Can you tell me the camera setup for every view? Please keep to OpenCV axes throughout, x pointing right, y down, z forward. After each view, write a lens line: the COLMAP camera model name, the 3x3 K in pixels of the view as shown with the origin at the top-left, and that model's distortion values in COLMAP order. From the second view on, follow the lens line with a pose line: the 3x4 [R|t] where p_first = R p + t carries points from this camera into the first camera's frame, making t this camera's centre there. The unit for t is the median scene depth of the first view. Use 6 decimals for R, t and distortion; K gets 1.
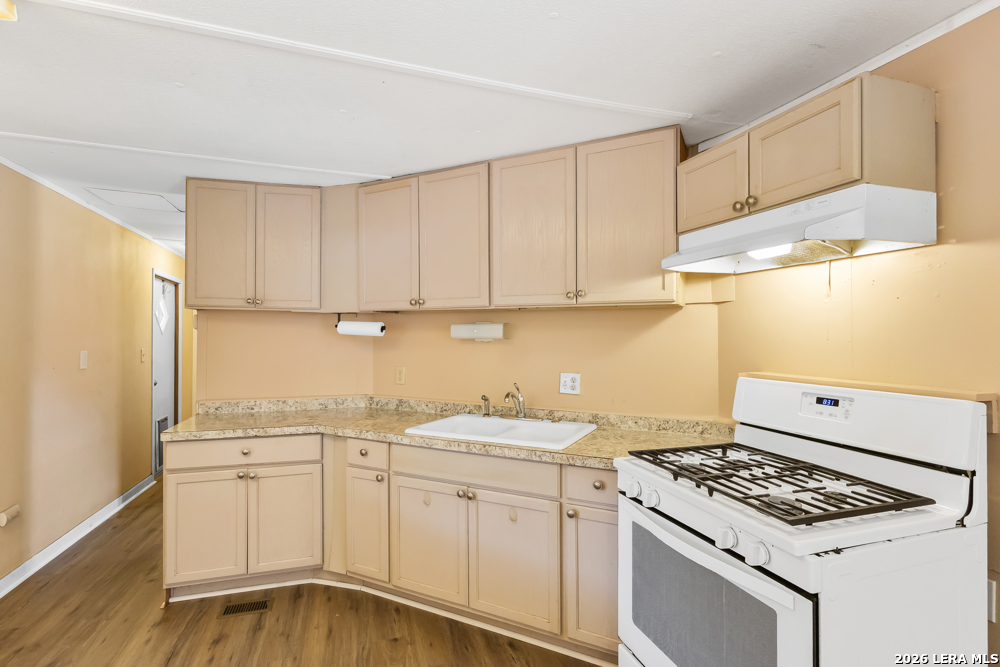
lens RADIAL K [[457.9, 0, 494.2], [0, 457.9, 338.0], [0, 0, 1]] dist [0.009654, -0.004508]
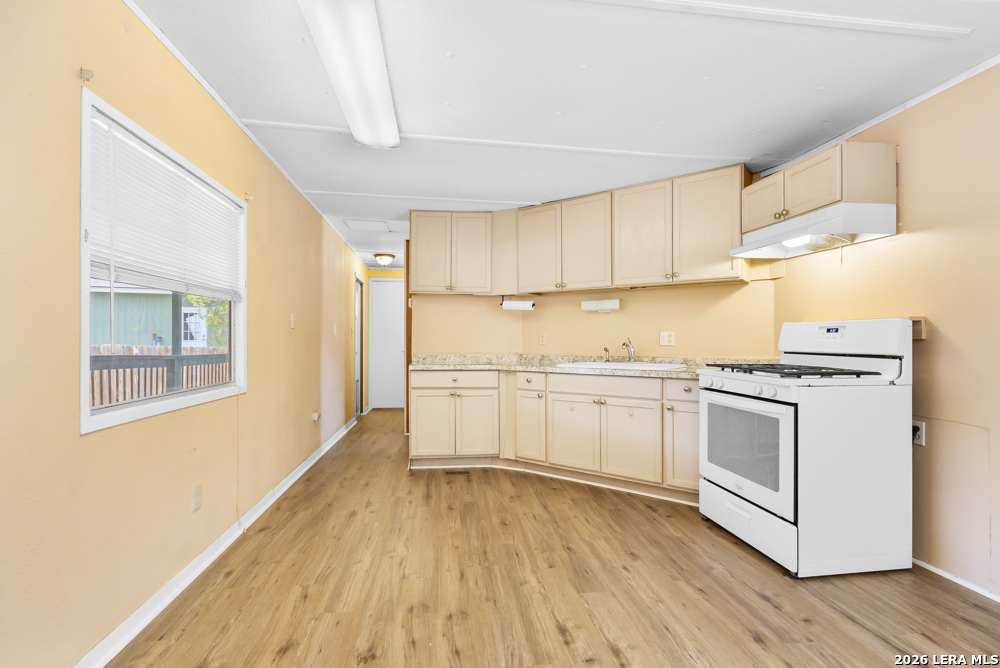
lens RADIAL K [[457.9, 0, 494.2], [0, 457.9, 338.5], [0, 0, 1]] dist [0.009654, -0.004508]
pose [[0.983356, 0.004385, -0.181634, -0.120221], [-0.007245, 0.999860, -0.015086, 0.135003], [0.181542, 0.016151, 0.983250, -0.579345]]
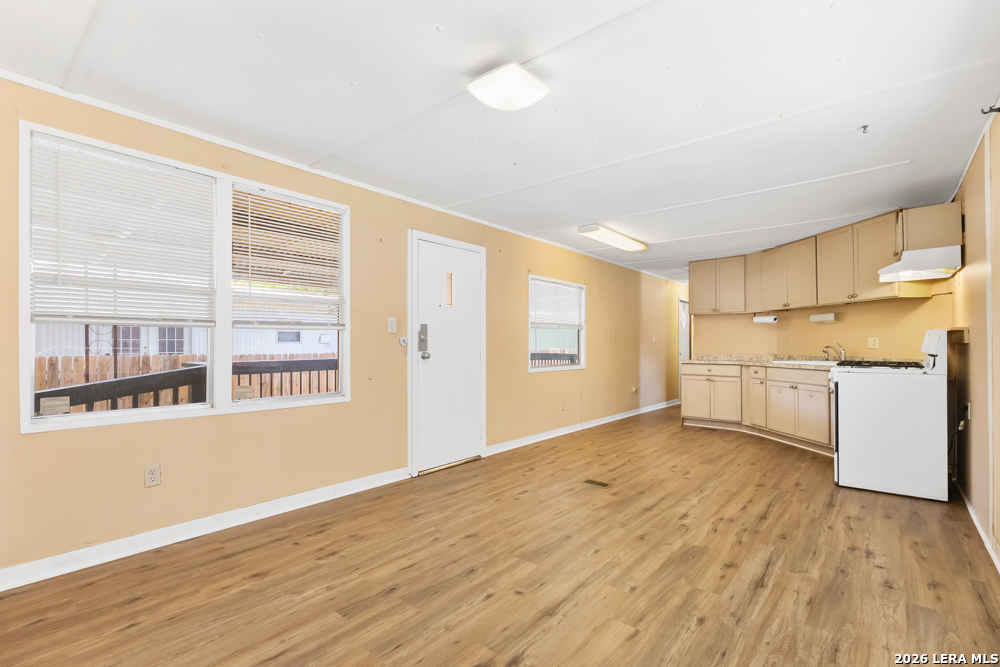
lens RADIAL K [[457.9, 0, 494.2], [0, 457.9, 338.0], [0, 0, 1]] dist [0.009654, -0.004508]
pose [[0.517319, -0.012996, -0.855694, 1.047102], [-0.005376, 0.999816, -0.018435, 0.131983], [0.855776, 0.014137, 0.517154, -1.370716]]
